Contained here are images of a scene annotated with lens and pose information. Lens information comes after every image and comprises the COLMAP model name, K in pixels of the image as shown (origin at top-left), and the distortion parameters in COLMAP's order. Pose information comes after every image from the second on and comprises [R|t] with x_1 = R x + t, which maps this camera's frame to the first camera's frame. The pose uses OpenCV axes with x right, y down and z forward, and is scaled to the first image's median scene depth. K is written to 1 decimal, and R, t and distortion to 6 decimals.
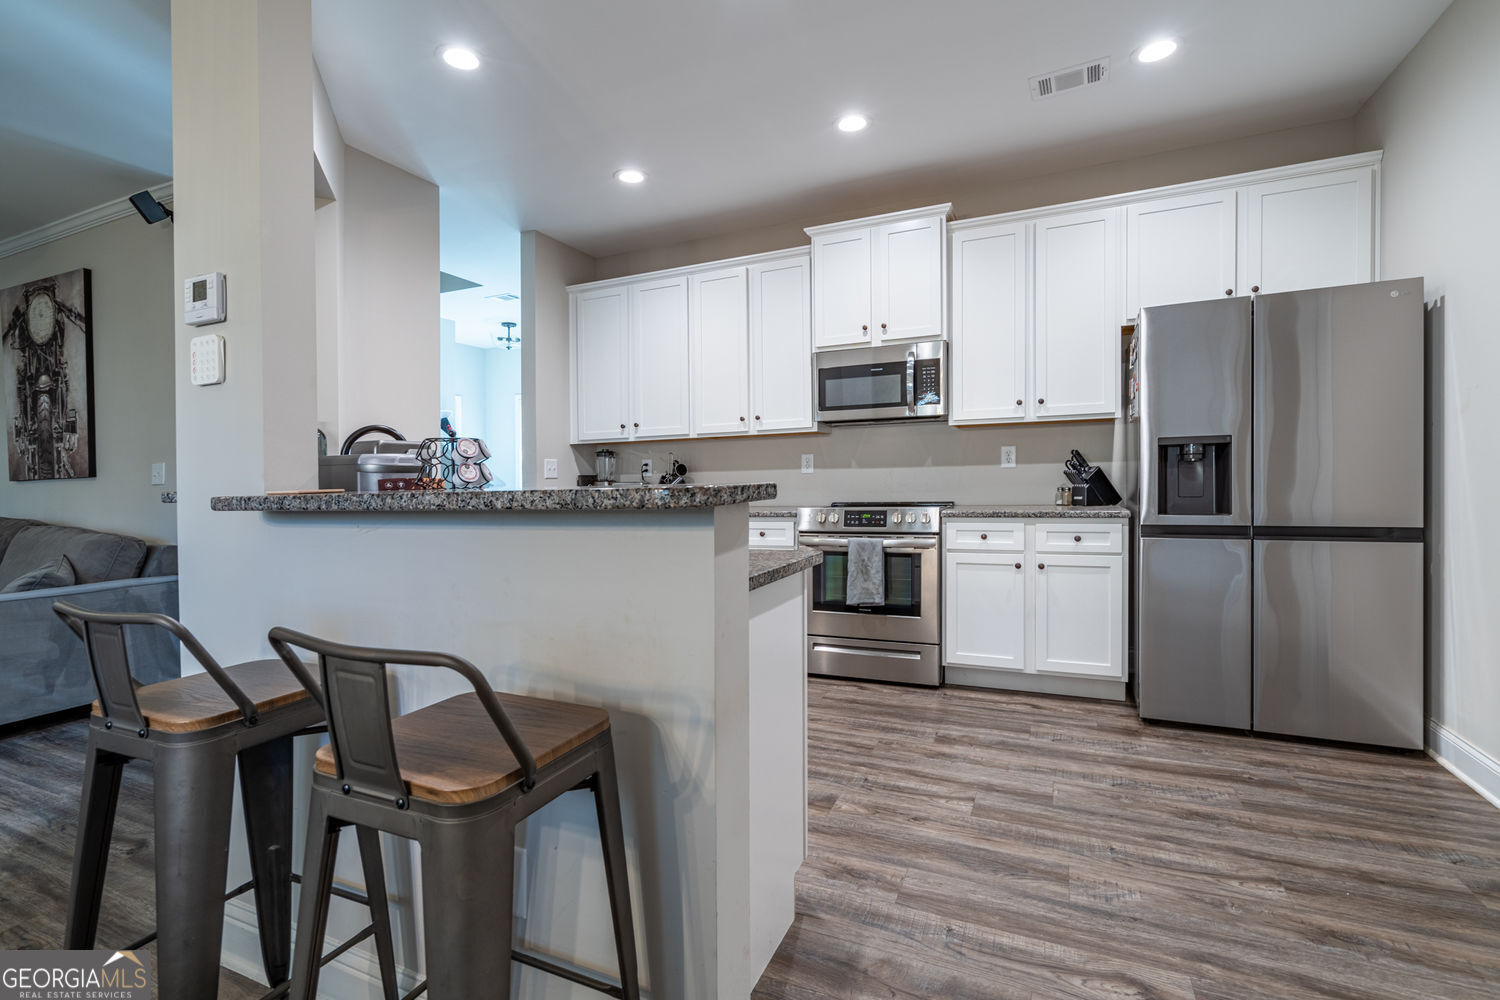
lens RADIAL K [[695.8, 0, 739.4], [0, 695.8, 477.8], [0, 0, 1]] dist [0.000665, 0.000340]
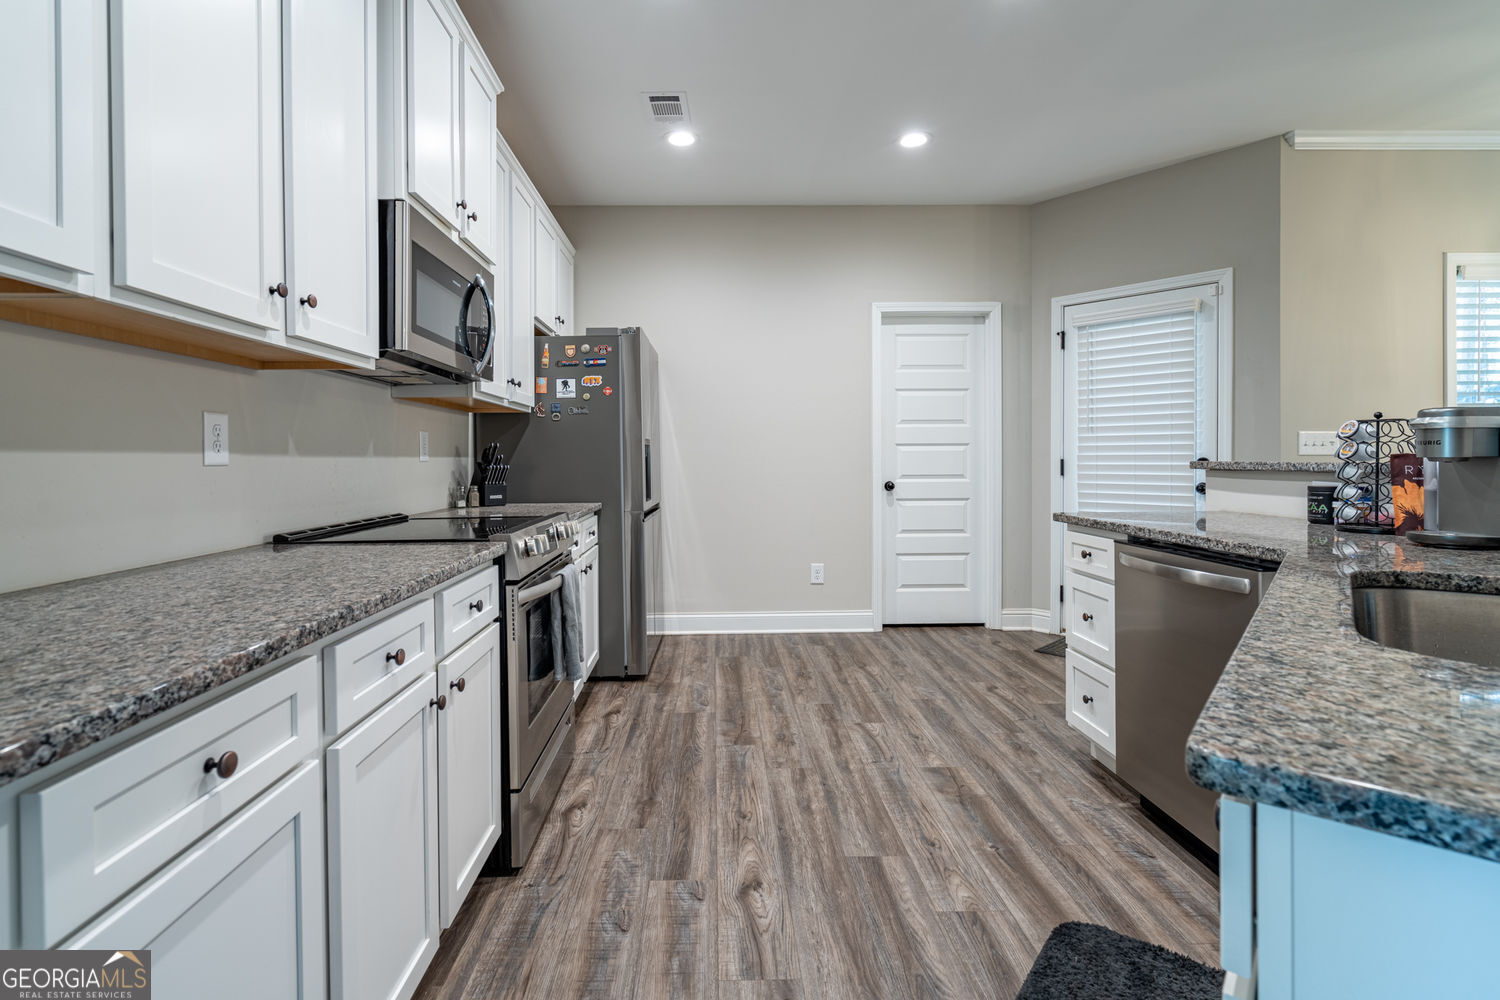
lens RADIAL K [[695.8, 0, 739.4], [0, 695.8, 477.8], [0, 0, 1]] dist [0.000665, 0.000340]
pose [[-0.454318, -0.002201, 0.890837, -0.541828], [0.016206, 0.999811, 0.010735, 0.001191], [-0.890692, 0.019314, -0.454197, 1.386447]]
